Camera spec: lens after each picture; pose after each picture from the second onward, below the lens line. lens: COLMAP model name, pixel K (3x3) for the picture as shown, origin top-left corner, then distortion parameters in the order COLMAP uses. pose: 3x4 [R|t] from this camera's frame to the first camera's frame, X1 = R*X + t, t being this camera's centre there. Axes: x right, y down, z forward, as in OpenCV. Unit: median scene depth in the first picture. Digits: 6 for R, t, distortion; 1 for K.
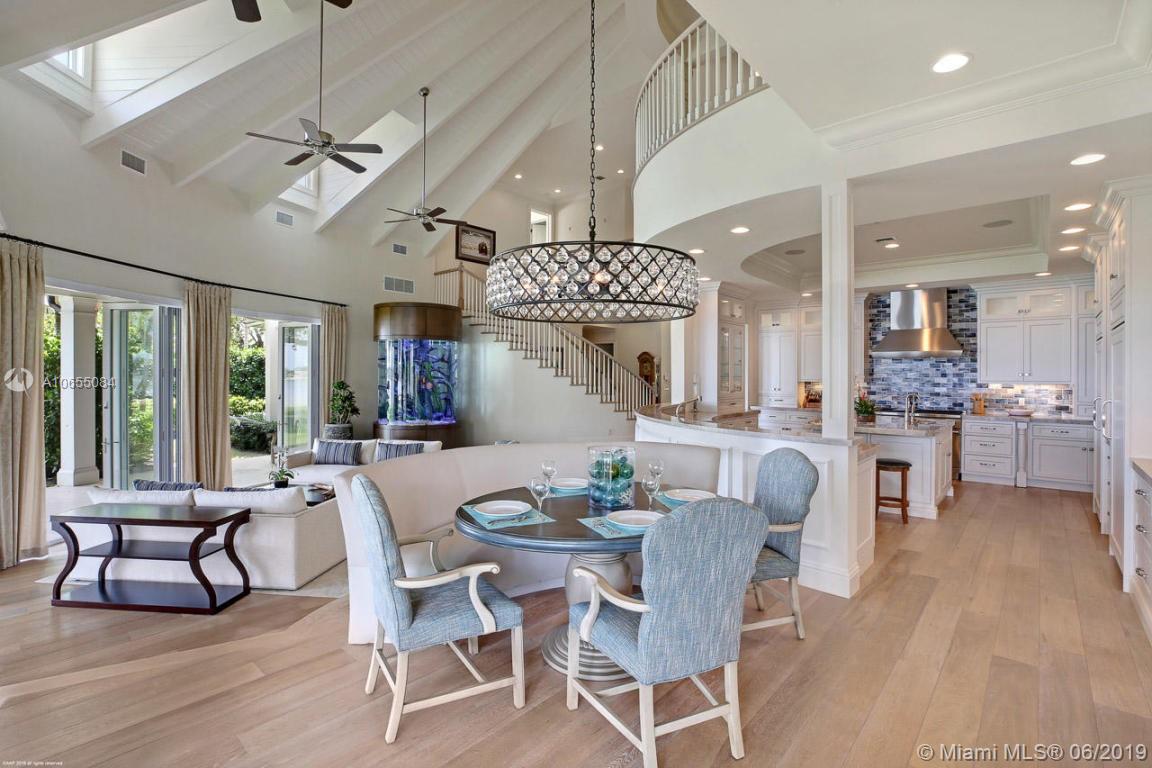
lens RADIAL K [[536.3, 0, 576.5], [0, 536.3, 374.9], [0, 0, 1]] dist [-0.026916, 0.003411]
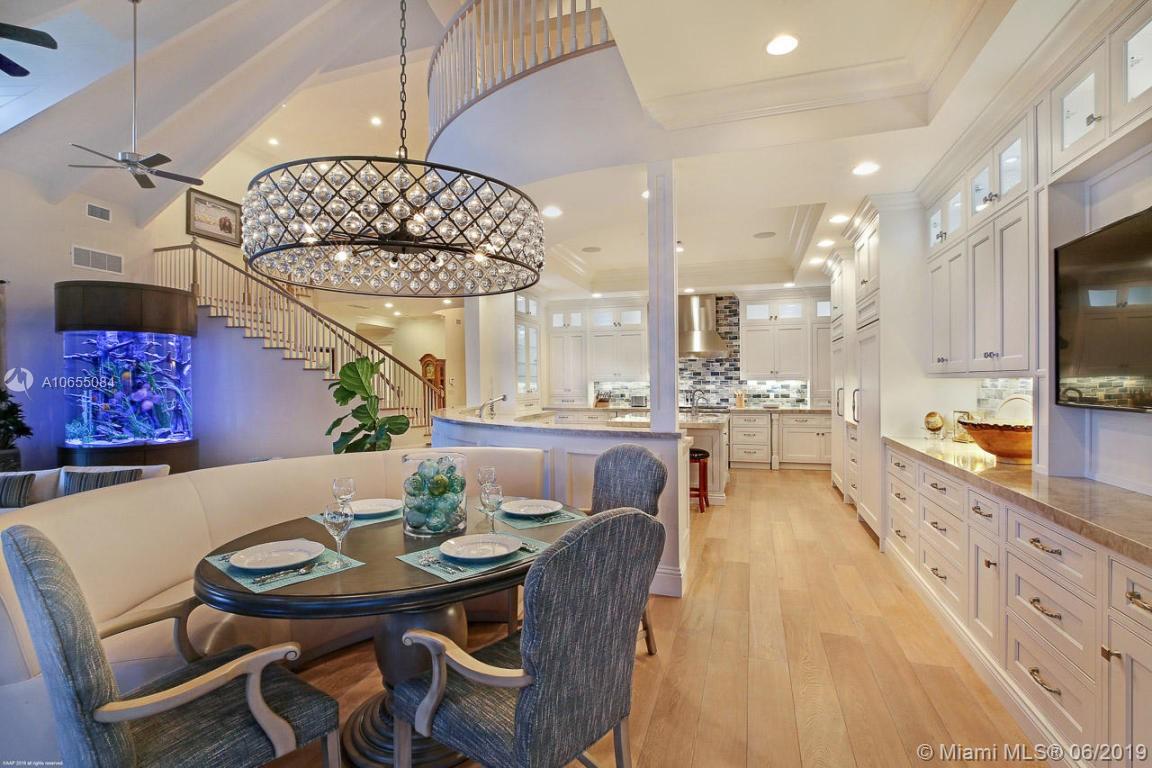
lens RADIAL K [[536.3, 0, 569.9], [0, 536.3, 388.4], [0, 0, 1]] dist [-0.026916, 0.003411]
pose [[0.919933, -0.015481, 0.391769, -0.020621], [0.011413, 0.999854, 0.012712, 0.013639], [-0.391909, -0.007223, 0.919976, 0.089316]]
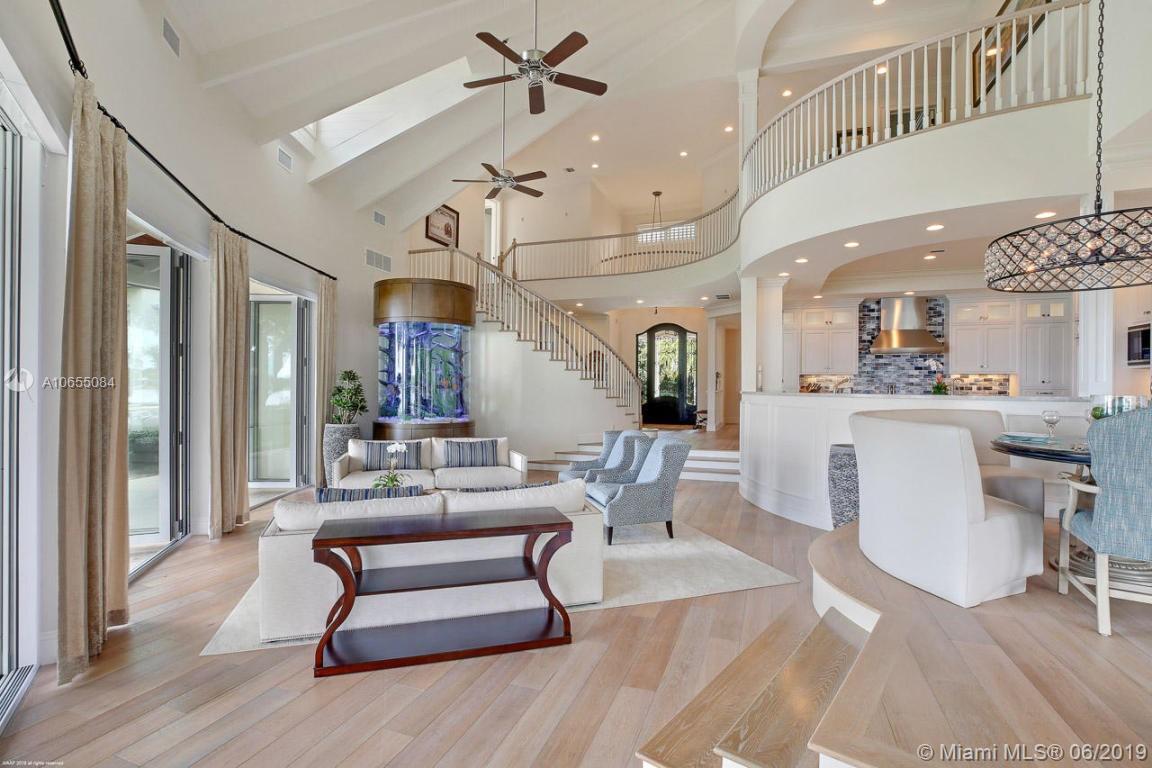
lens RADIAL K [[536.3, 0, 576.4], [0, 536.3, 386.2], [0, 0, 1]] dist [-0.026916, 0.003411]
pose [[0.930719, -0.000423, 0.365734, -0.504573], [-0.000334, 0.999998, 0.002006, 0.041003], [-0.365734, -0.001990, 0.930717, 0.143334]]
